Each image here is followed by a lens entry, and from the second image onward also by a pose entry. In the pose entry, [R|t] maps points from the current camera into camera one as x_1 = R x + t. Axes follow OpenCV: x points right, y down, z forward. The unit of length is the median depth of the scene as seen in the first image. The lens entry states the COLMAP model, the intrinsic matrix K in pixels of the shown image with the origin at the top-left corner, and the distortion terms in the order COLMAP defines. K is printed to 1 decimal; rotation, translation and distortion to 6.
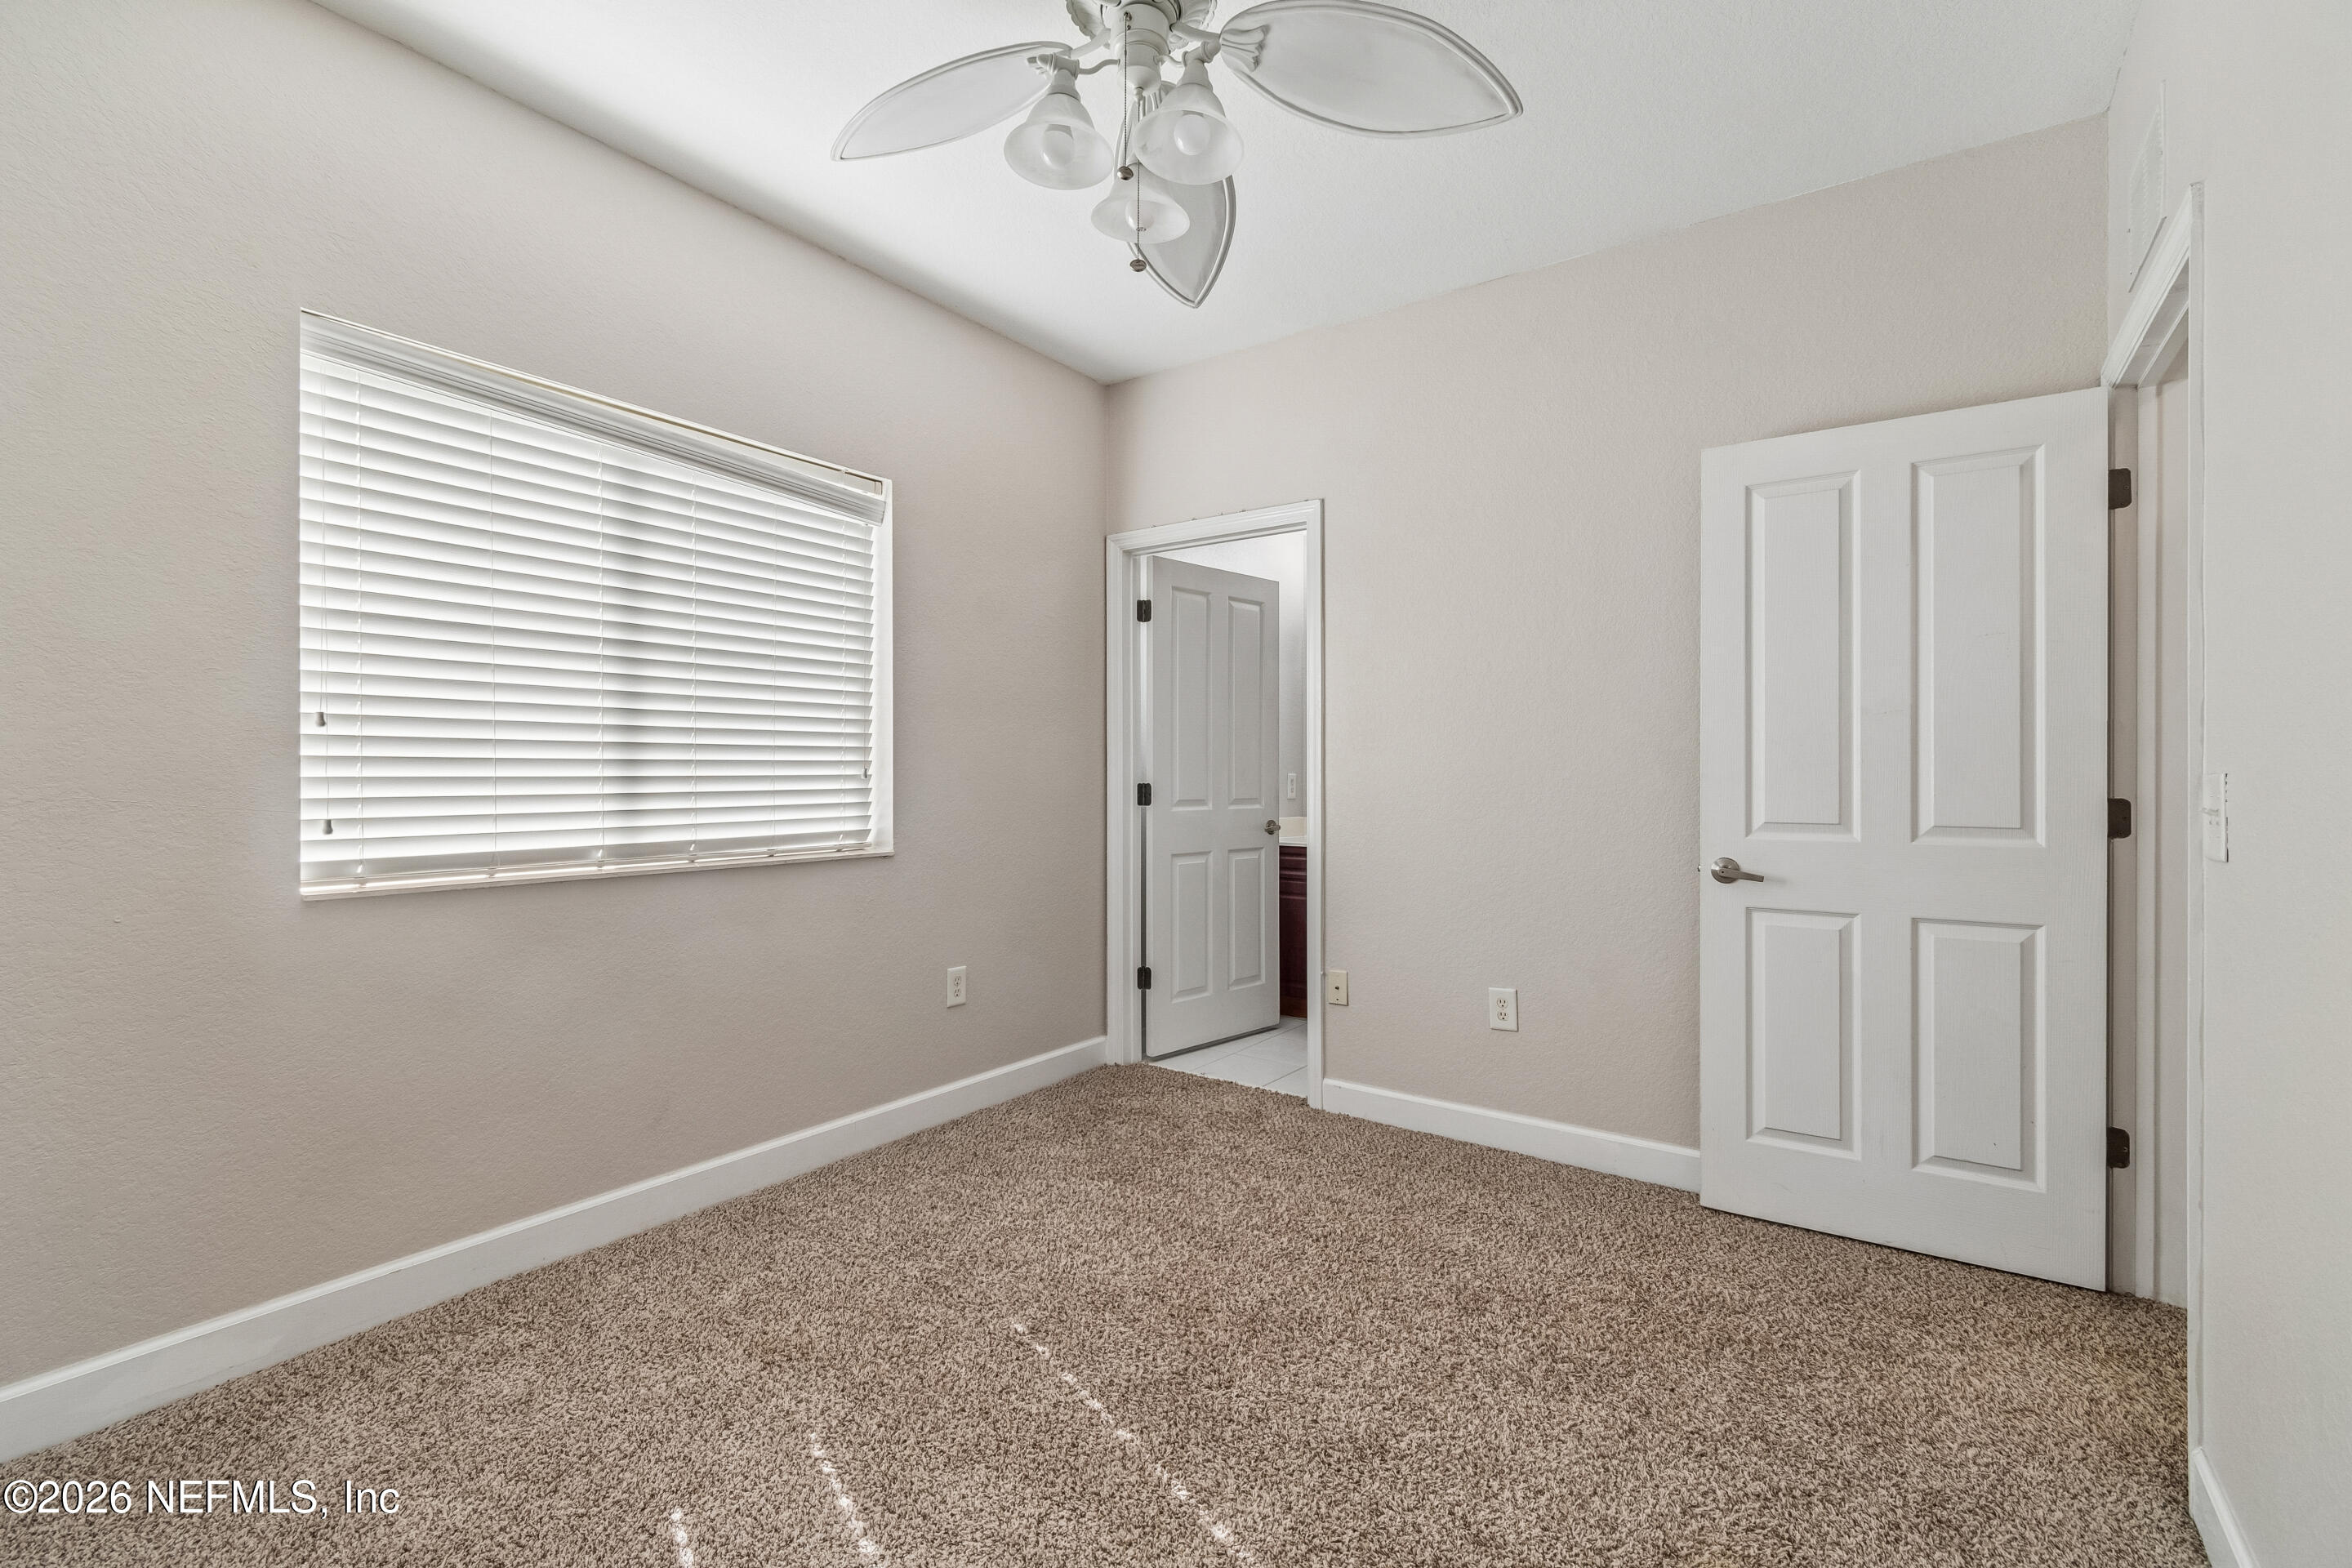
lens RADIAL K [[1038.7, 0, 1150.0], [0, 1038.7, 777.8], [0, 0, 1]] dist [0.000392, -0.000805]
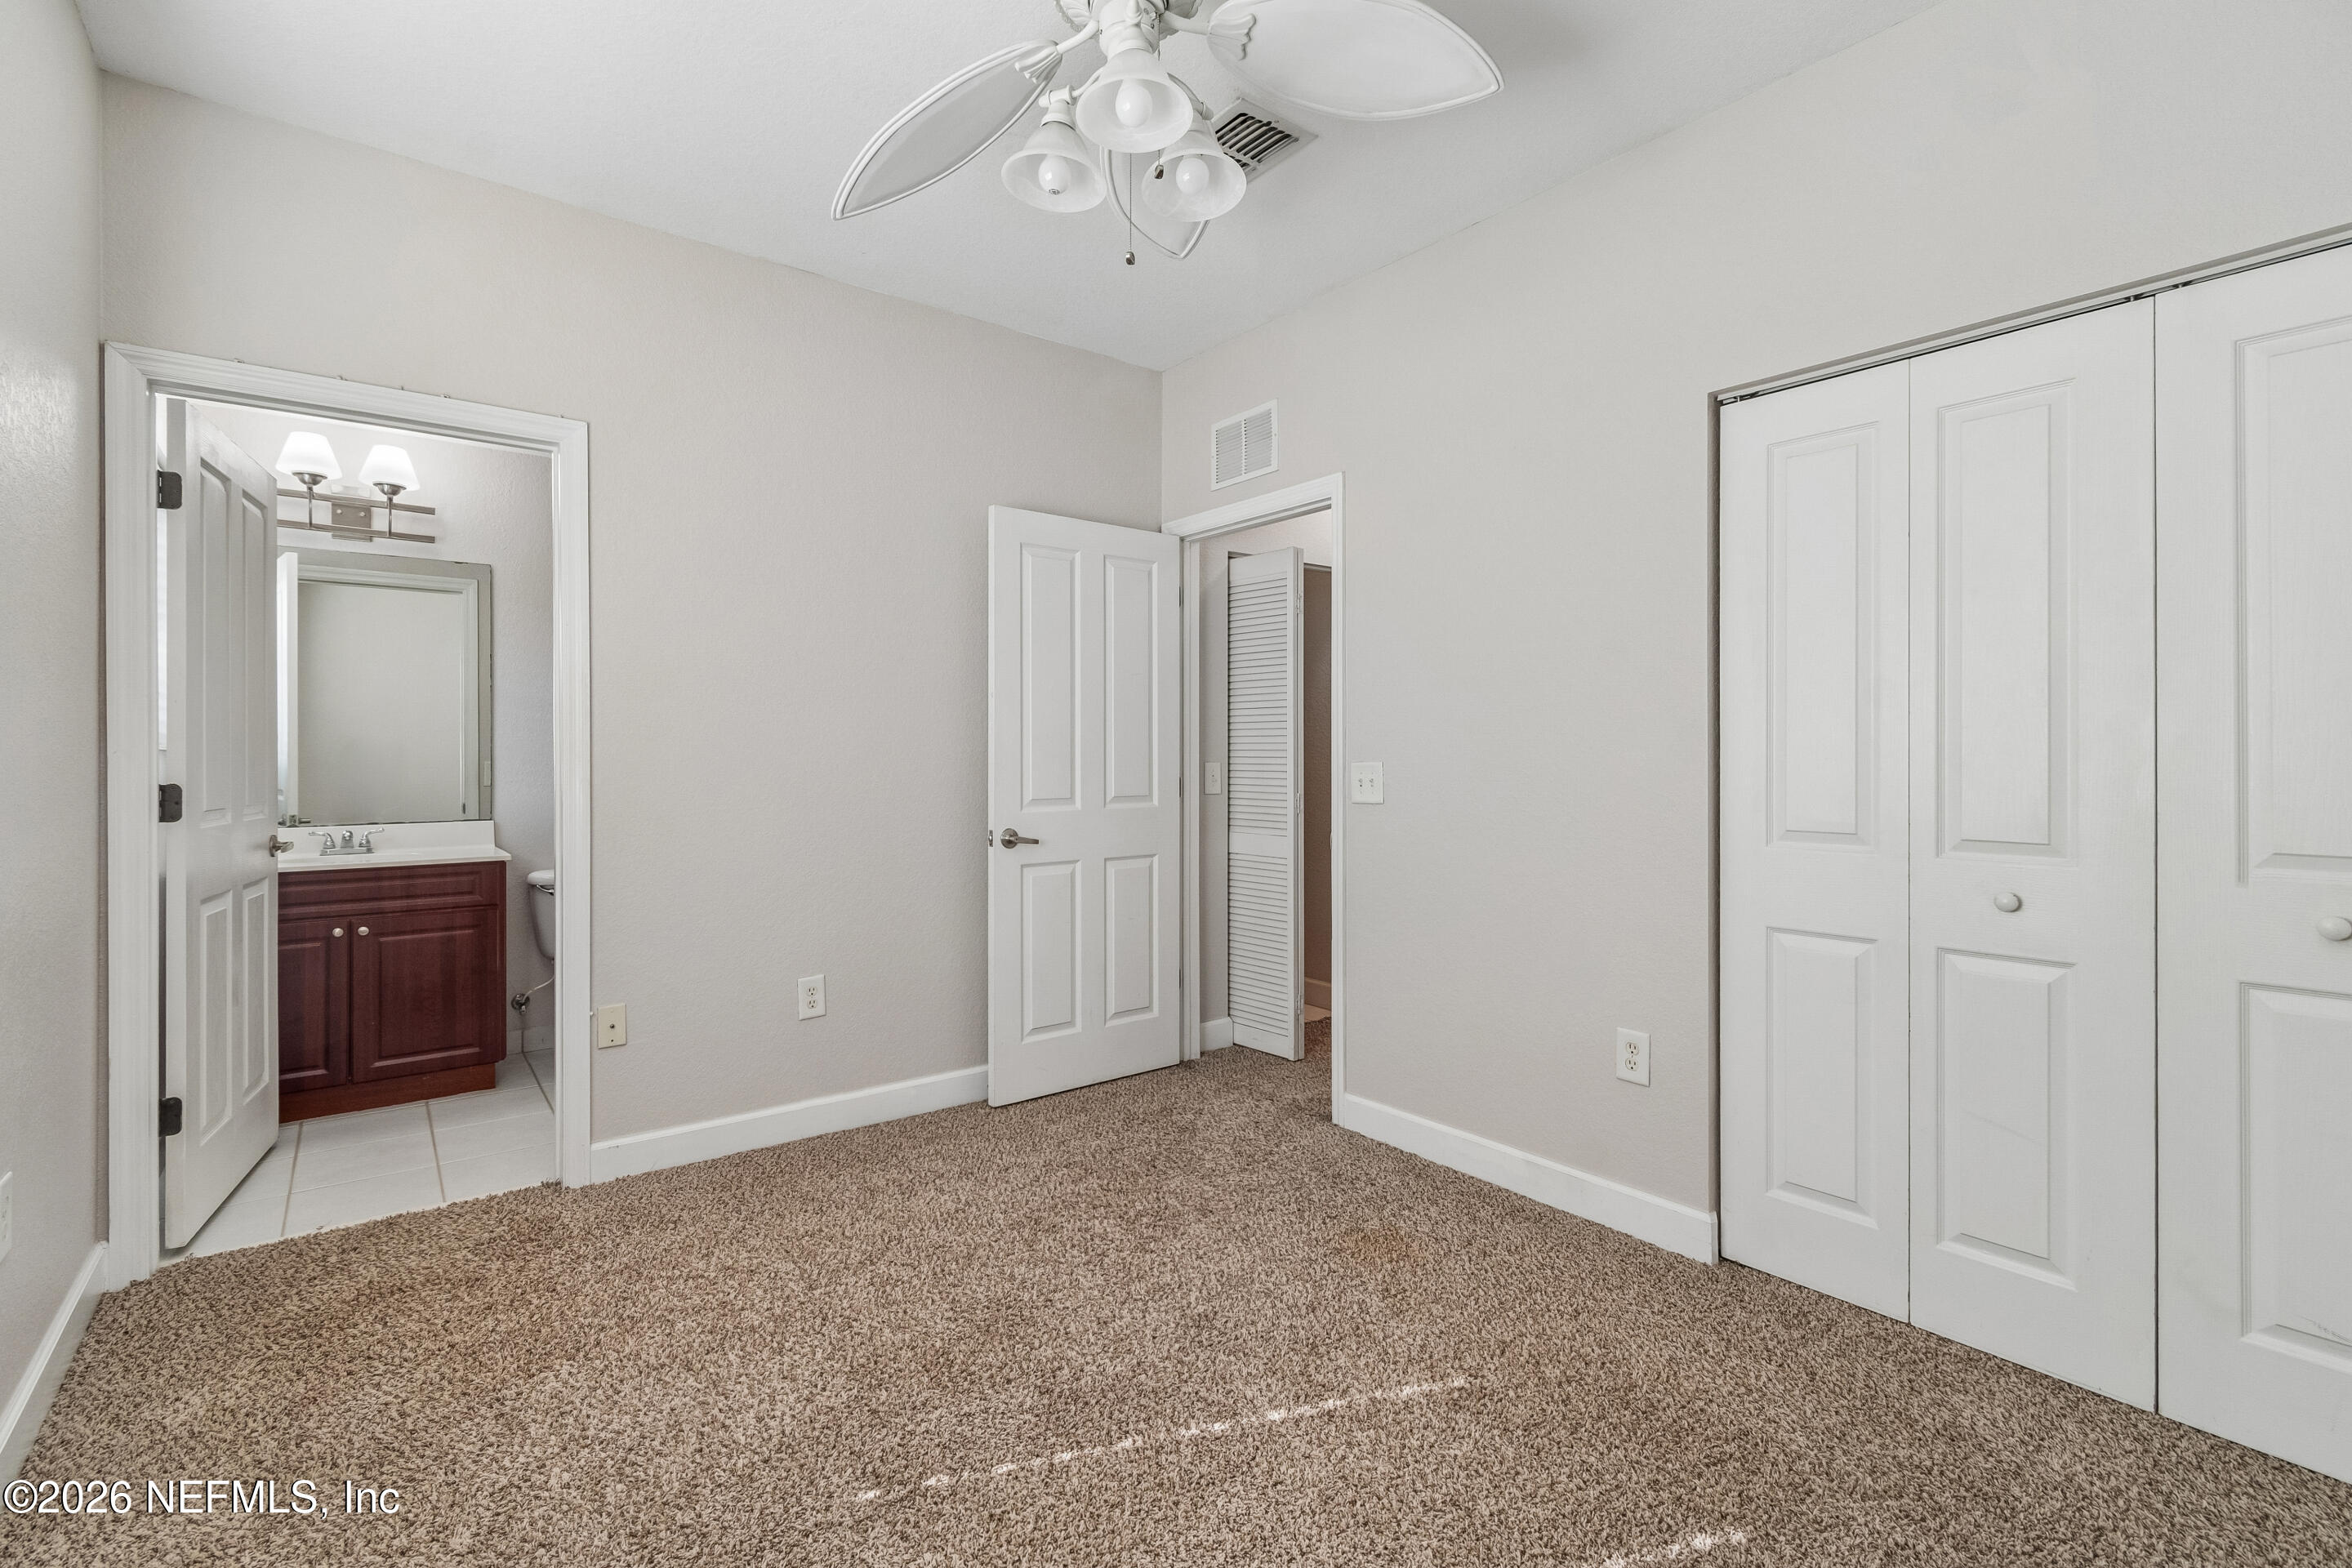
lens RADIAL K [[1032.9, 0, 1164.3], [0, 1032.9, 760.6], [0, 0, 1]] dist [0.000685, 0.000300]
pose [[0.286687, 0.000385, 0.958024, -0.609117], [0.010249, 0.999941, -0.003469, -0.000055], [-0.957969, 0.010814, 0.286667, 0.444506]]
